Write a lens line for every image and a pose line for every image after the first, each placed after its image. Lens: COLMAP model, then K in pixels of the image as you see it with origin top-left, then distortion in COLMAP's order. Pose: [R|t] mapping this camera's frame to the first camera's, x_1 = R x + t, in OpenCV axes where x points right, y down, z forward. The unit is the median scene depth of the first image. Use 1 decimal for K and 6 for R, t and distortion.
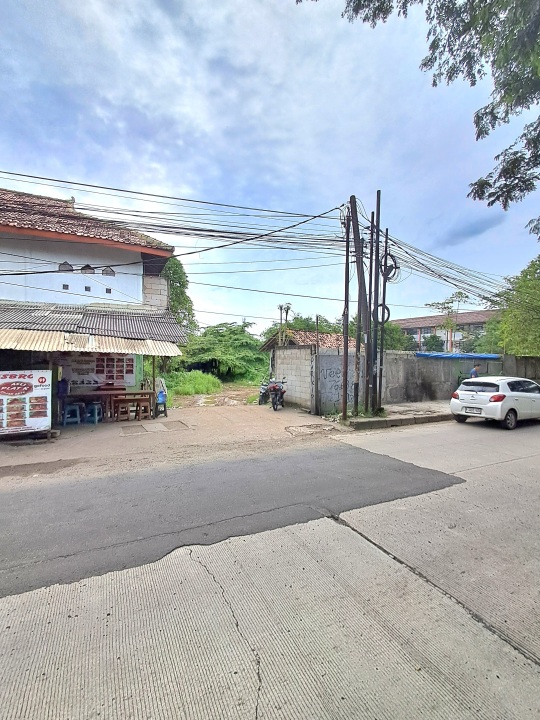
lens RADIAL K [[331.0, 0, 270.0], [0, 331.0, 354.0], [0, 0, 1]] dist [0.000487, 0.014758]
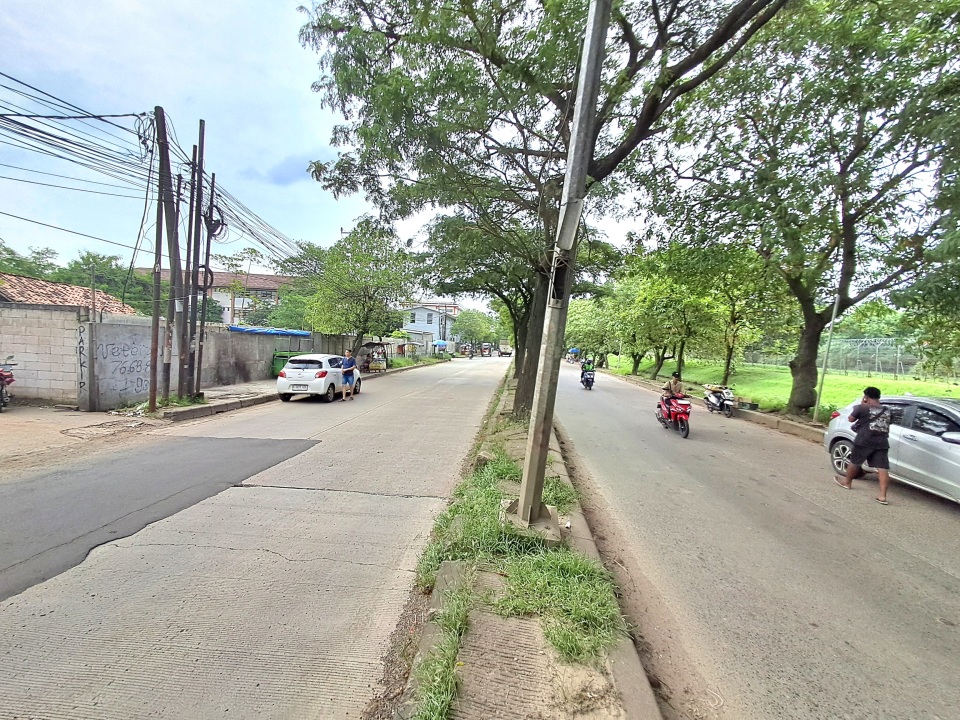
lens RADIAL K [[441.3, 0, 478.2], [0, 441.3, 357.3], [0, 0, 1]] dist [0.000487, 0.014758]
pose [[0.517153, -0.009757, 0.855837, -0.236472], [-0.053782, 0.997588, 0.043872, -0.009832], [-0.854201, -0.068717, 0.515381, -0.141277]]
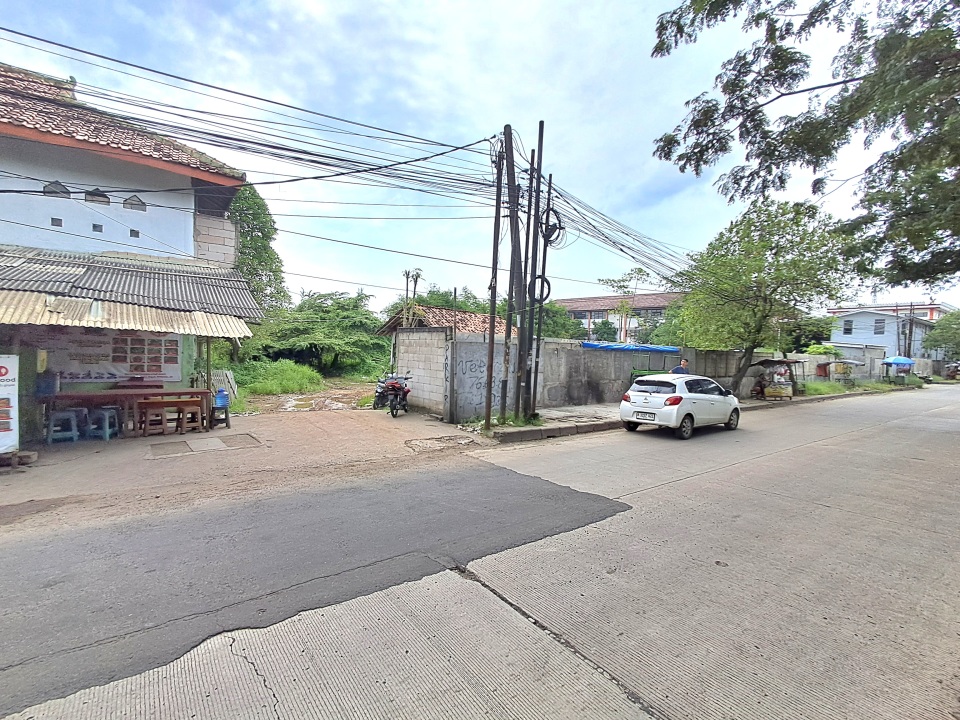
lens RADIAL K [[443.8, 0, 480.0], [0, 443.8, 360.0], [0, 0, 1]] dist [-0.000670, 0.013027]
pose [[0.982647, 0.017598, 0.184651, 0.020026], [-0.025733, 0.998796, 0.041756, 0.001460], [-0.183694, -0.045783, 0.981917, 0.028938]]
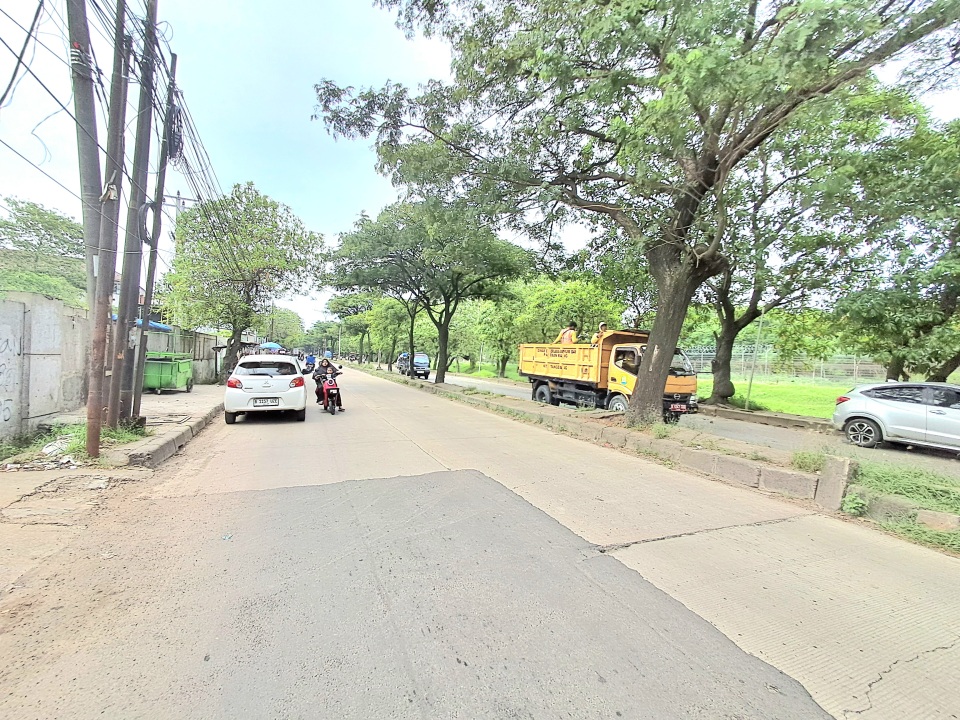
lens RADIAL K [[443.4, 0, 480.0], [0, 443.4, 360.0], [0, 0, 1]] dist [0.000530, 0.000004]
pose [[0.055150, -0.005202, 0.998465, -0.272353], [-0.059810, 0.998174, 0.008504, 0.042752], [-0.996685, -0.060188, 0.054738, 0.462475]]
